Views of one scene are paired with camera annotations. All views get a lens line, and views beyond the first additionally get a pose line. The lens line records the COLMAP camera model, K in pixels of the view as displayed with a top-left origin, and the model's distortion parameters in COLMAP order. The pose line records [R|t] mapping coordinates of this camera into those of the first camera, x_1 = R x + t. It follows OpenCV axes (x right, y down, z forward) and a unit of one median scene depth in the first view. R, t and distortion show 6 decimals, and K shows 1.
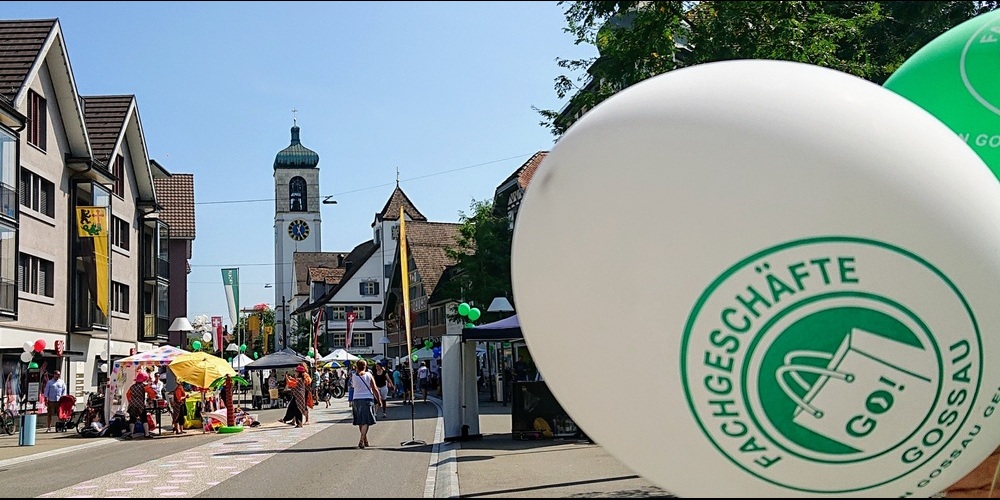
lens RADIAL K [[924.1, 0, 501.0], [0, 924.1, 252.2], [0, 0, 1]] dist [-0.049096, 0.000000]
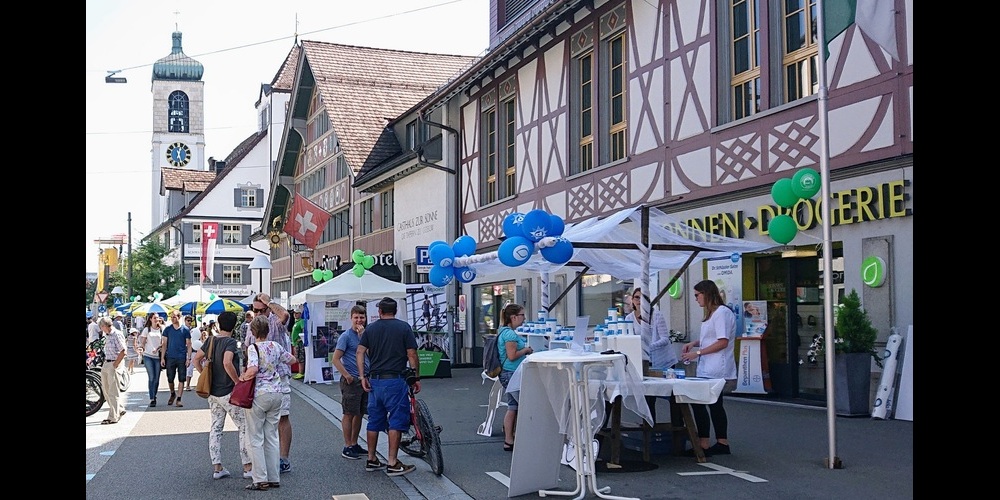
lens RADIAL K [[924.1, 0, 497.1], [0, 924.1, 248.3], [0, 0, 1]] dist [-0.049096, 0.000000]
pose [[0.993689, 0.034737, 0.106657, -0.025483], [-0.039701, 0.998208, 0.044781, 0.029347], [-0.104911, -0.048733, 0.993287, 0.239615]]
